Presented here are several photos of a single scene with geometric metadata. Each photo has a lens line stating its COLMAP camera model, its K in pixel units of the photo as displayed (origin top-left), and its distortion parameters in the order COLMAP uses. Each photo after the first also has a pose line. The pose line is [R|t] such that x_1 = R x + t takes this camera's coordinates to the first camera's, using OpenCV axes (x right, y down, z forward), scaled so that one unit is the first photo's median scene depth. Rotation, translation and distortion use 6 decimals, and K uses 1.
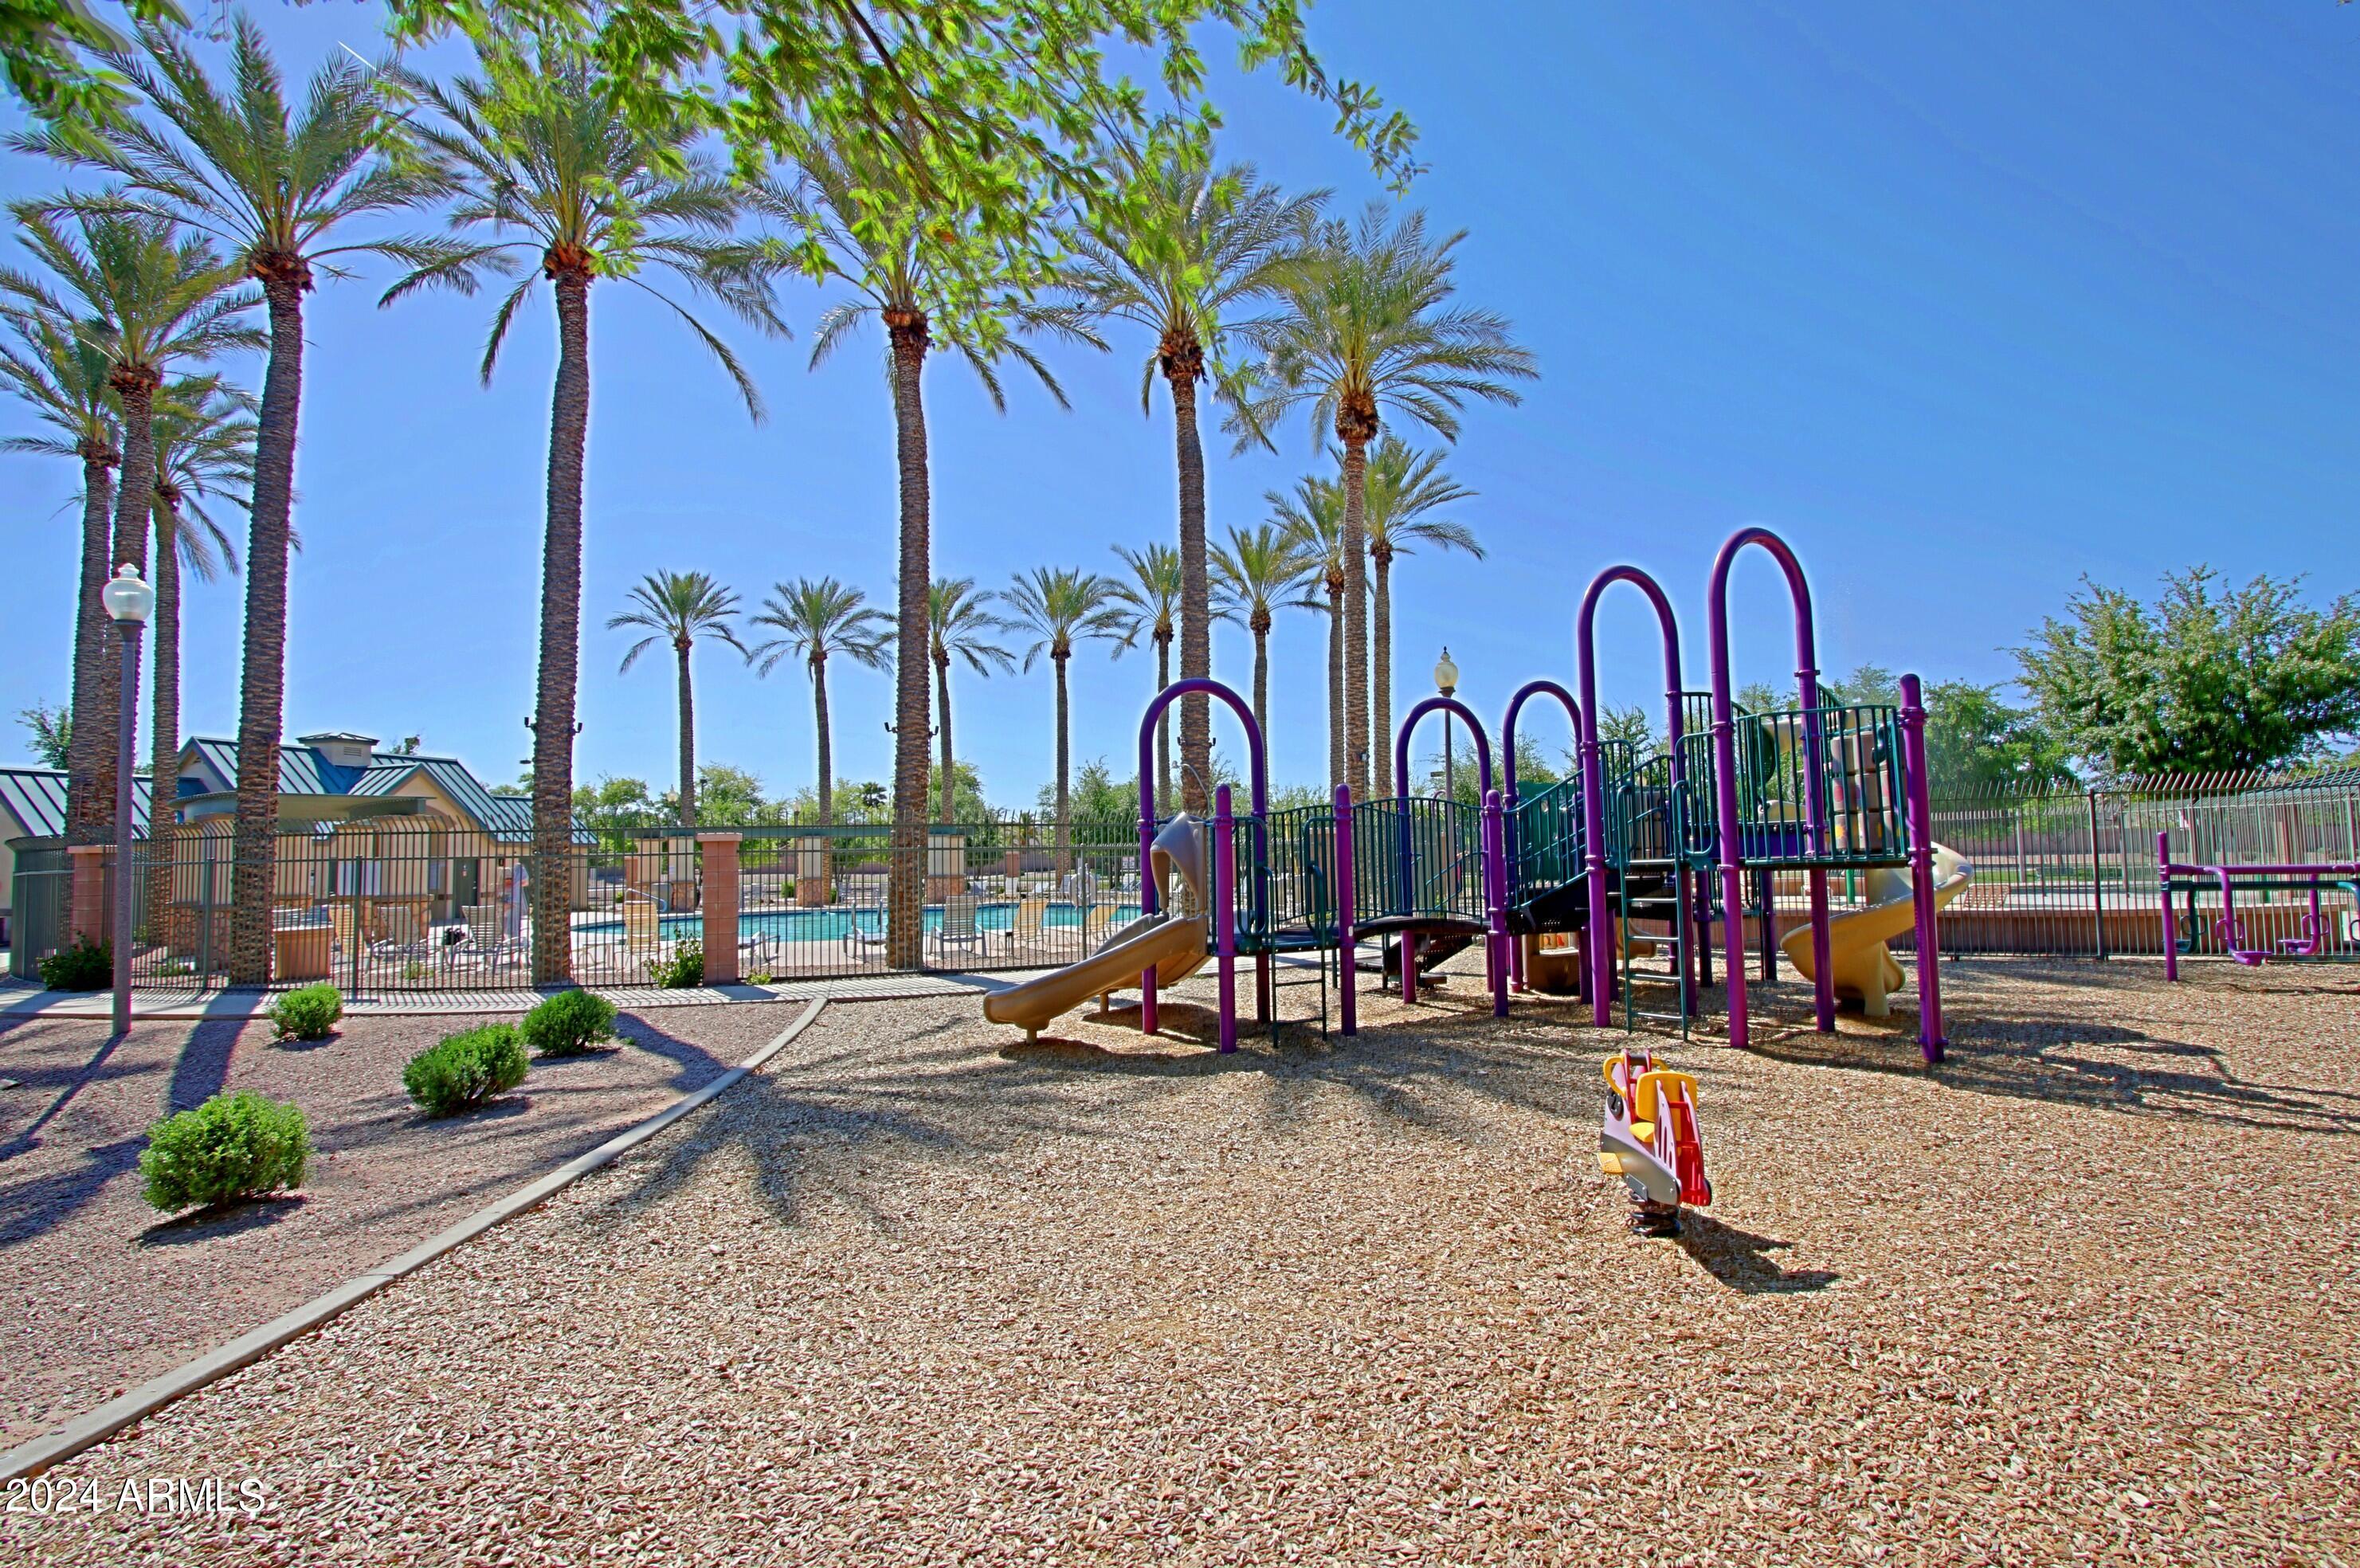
lens RADIAL K [[1106.0, 0, 1180.0], [0, 1106.0, 784.0], [0, 0, 1]] dist [-0.001837, -0.000833]
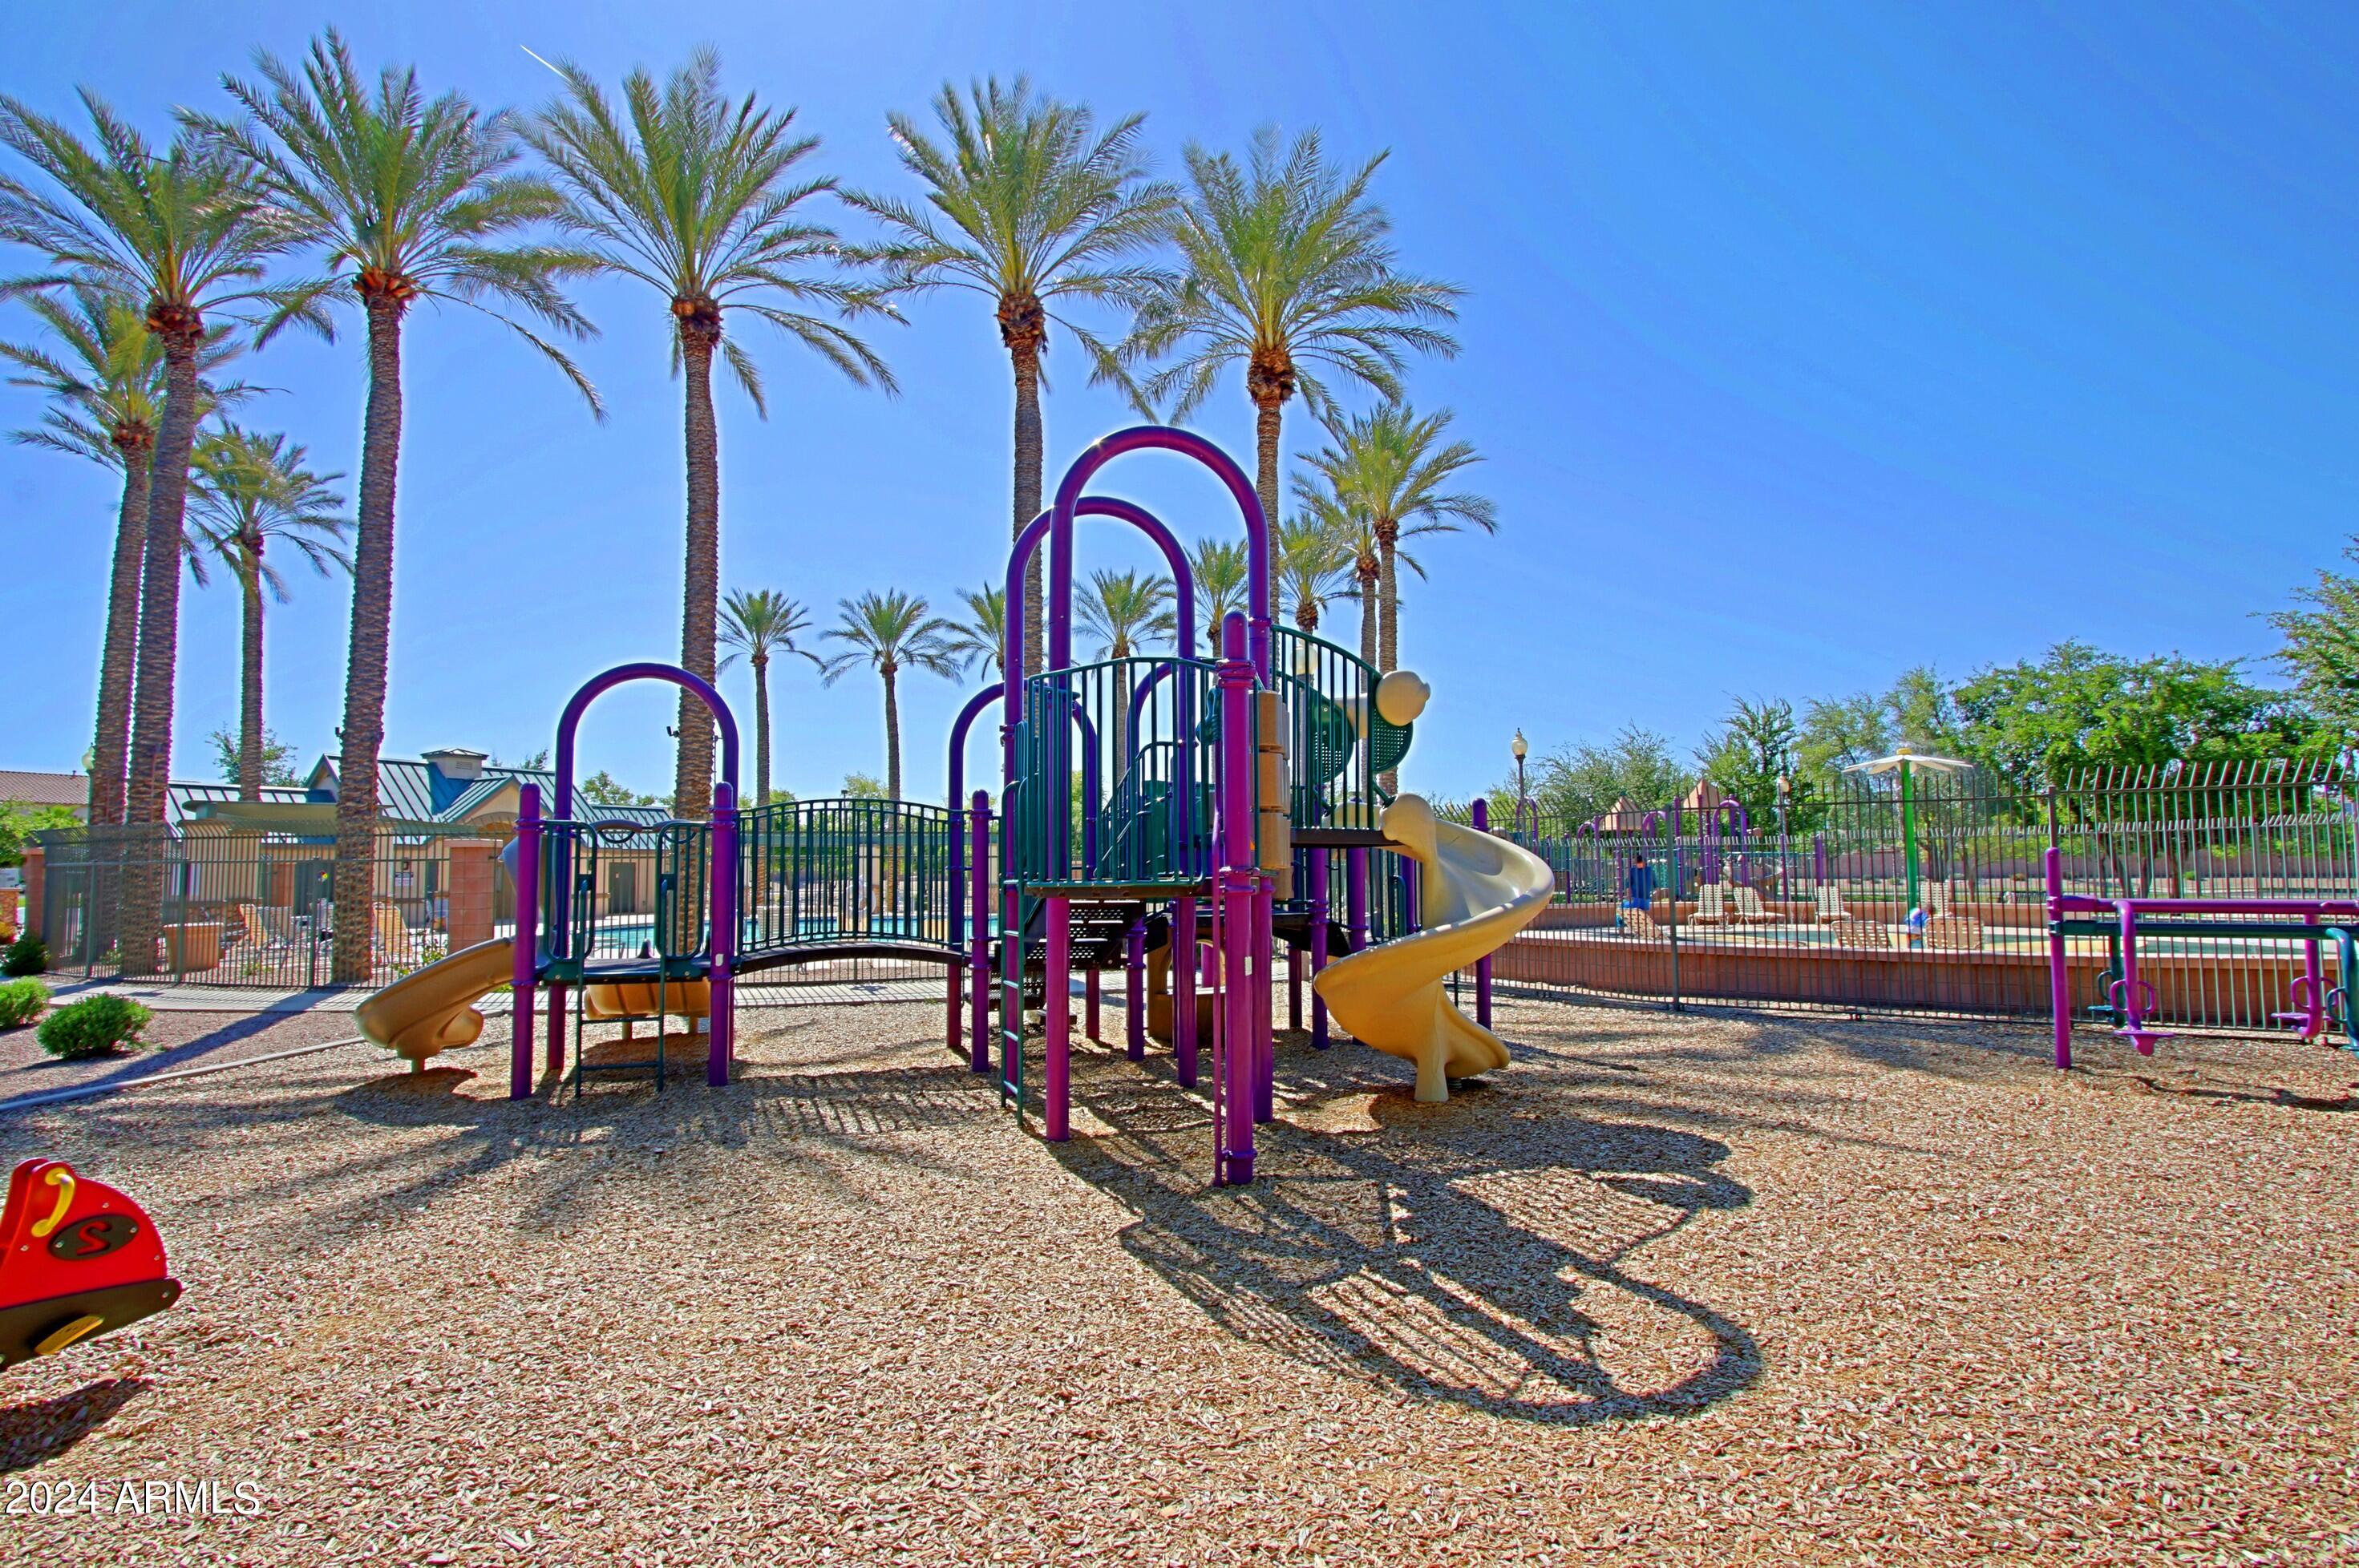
lens RADIAL K [[1112.1, 0, 1179.5], [0, 1112.1, 784.0], [0, 0, 1]] dist [-0.010112, 0.000351]
pose [[0.974661, -0.005986, -0.223608, 0.199173], [0.003673, 0.999935, -0.010760, 0.003700], [0.223658, 0.009666, 0.974620, 0.081641]]
